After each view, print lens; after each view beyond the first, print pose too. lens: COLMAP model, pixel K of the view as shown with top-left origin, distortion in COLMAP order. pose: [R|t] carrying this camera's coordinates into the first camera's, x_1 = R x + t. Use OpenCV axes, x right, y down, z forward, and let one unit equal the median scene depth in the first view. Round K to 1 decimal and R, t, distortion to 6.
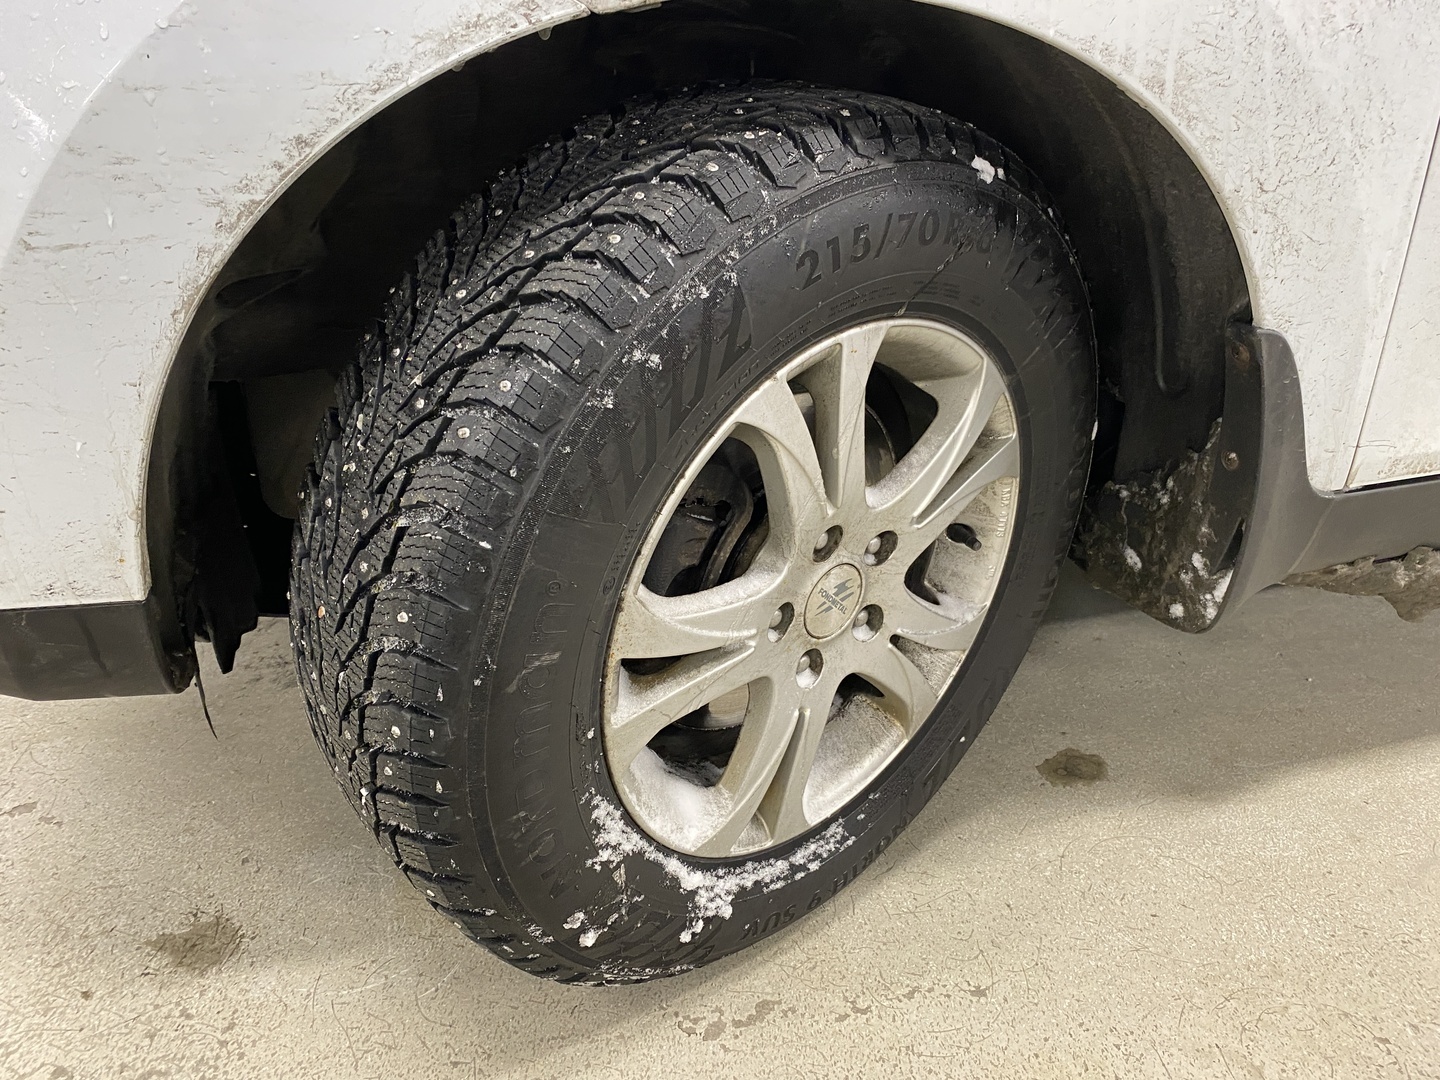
lens RADIAL K [[1098.1, 0, 719.3], [0, 1098.1, 542.5], [0, 0, 1]] dist [0.012938, 0.005616]
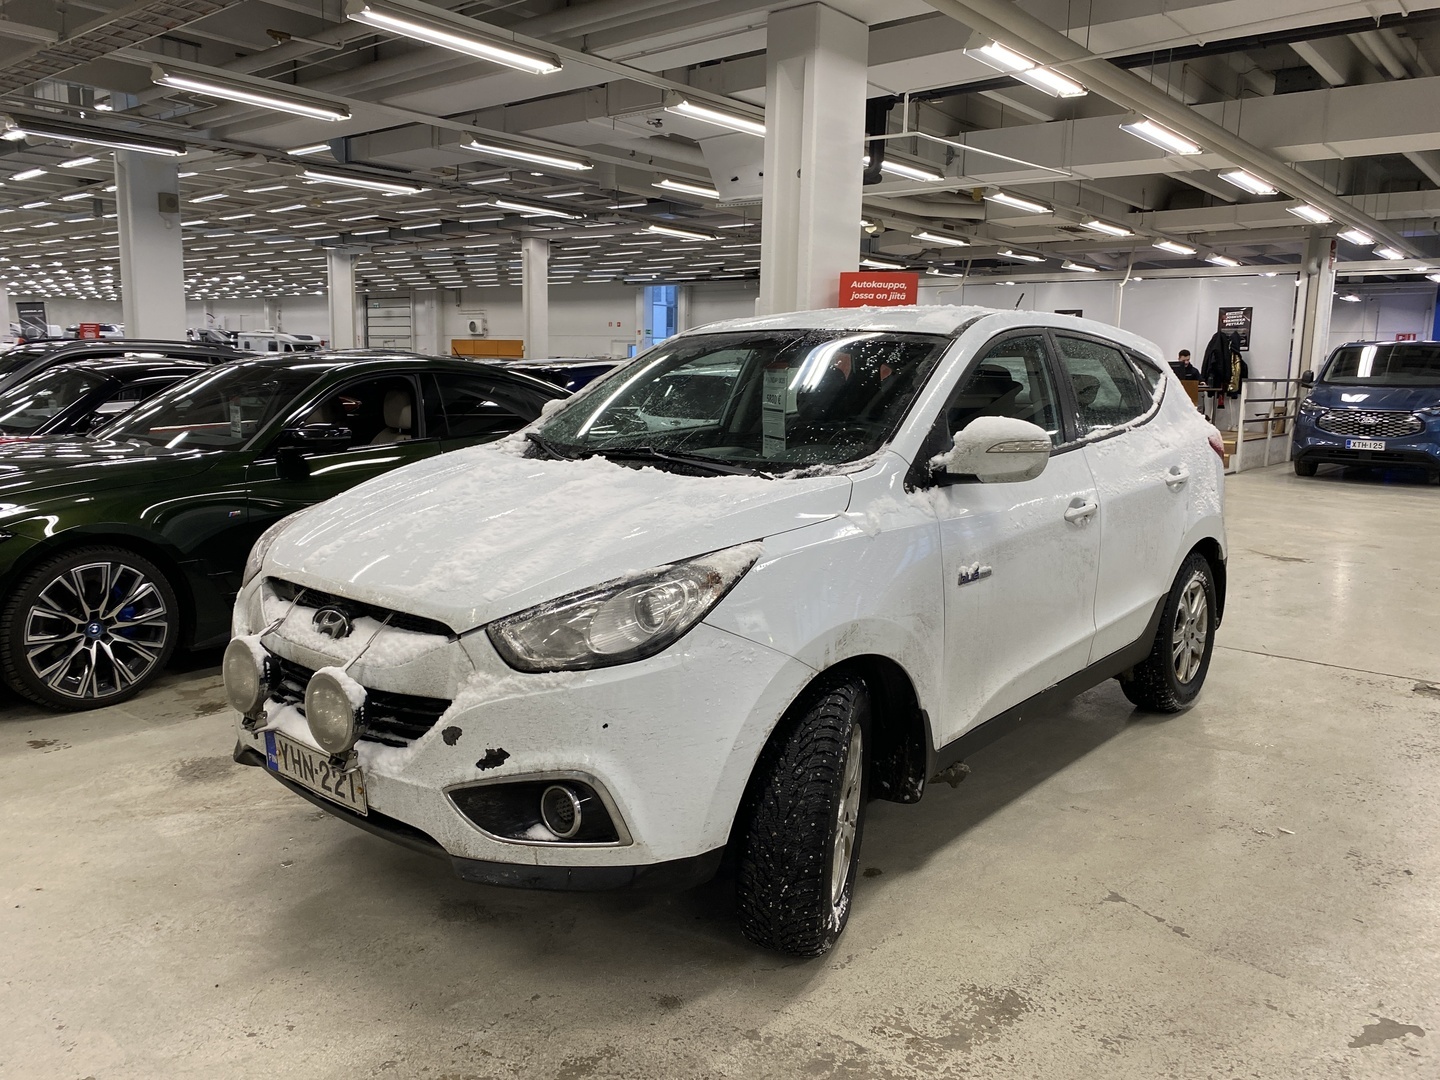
lens RADIAL K [[1098.1, 0, 712.6], [0, 1098.1, 535.7], [0, 0, 1]] dist [0.012938, 0.005616]
pose [[0.840561, -0.085805, 0.534879, -1.730410], [0.240409, 0.943904, -0.226382, -0.068065], [-0.485450, 0.318877, 0.814037, -1.576819]]
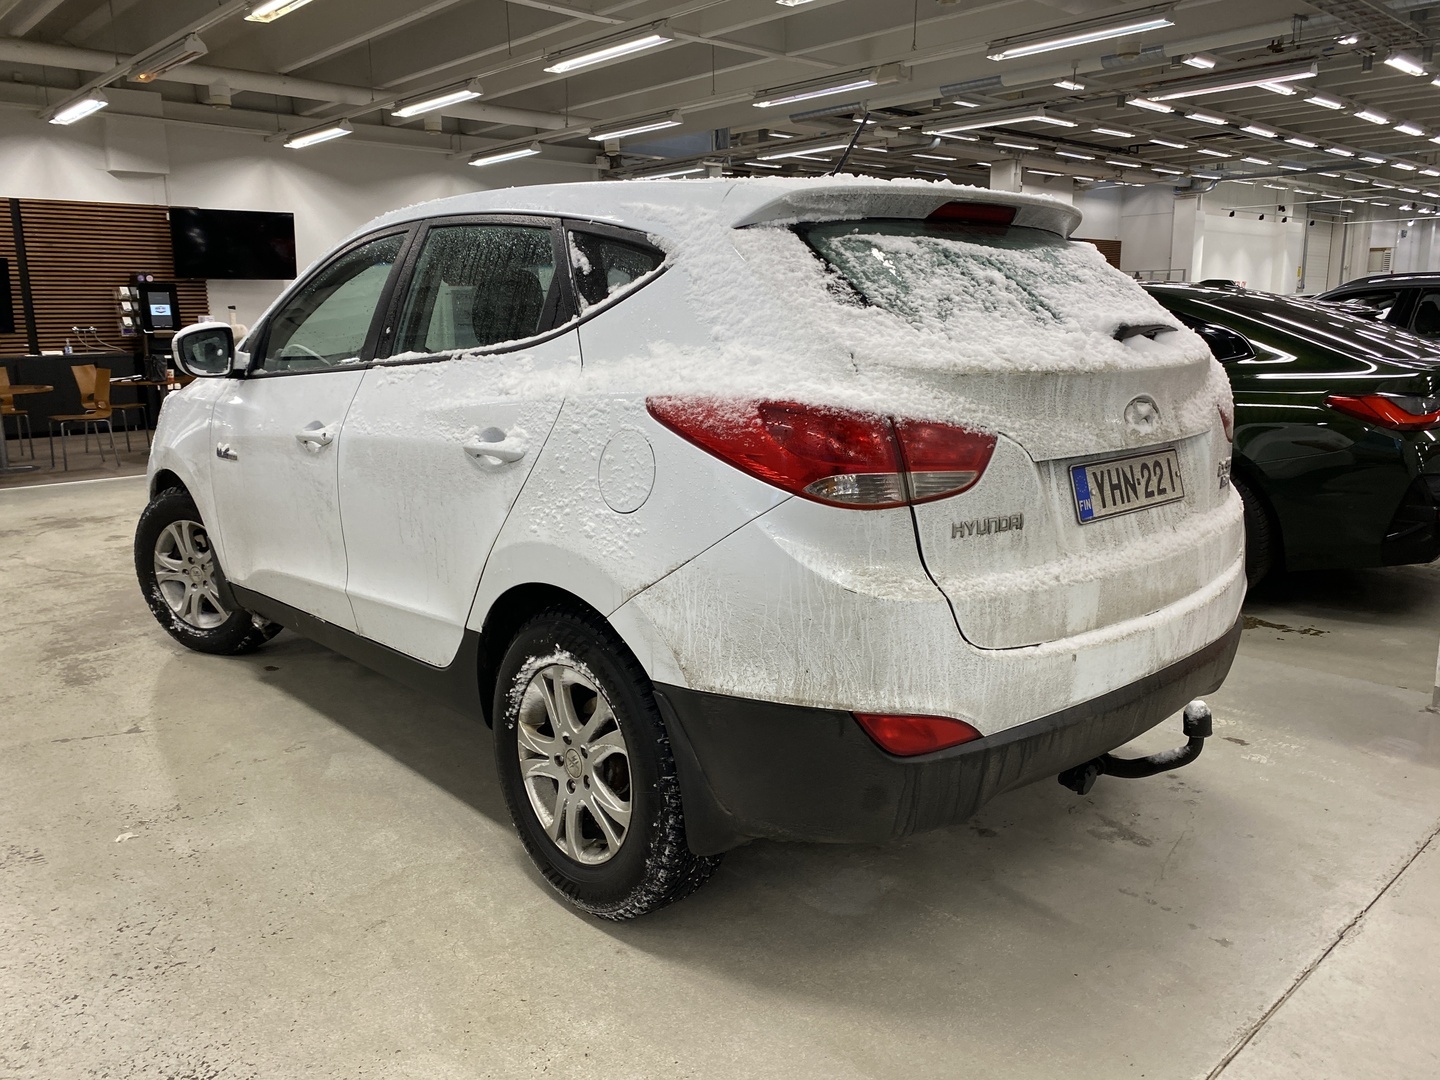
lens RADIAL K [[1098.1, 0, 706.6], [0, 1098.1, 534.9], [0, 0, 1]] dist [0.012938, 0.005616]
pose [[0.424311, 0.154970, -0.892157, 5.086724], [-0.390327, 0.920315, -0.025779, -0.822604], [0.817071, 0.359171, 0.450989, 0.474943]]
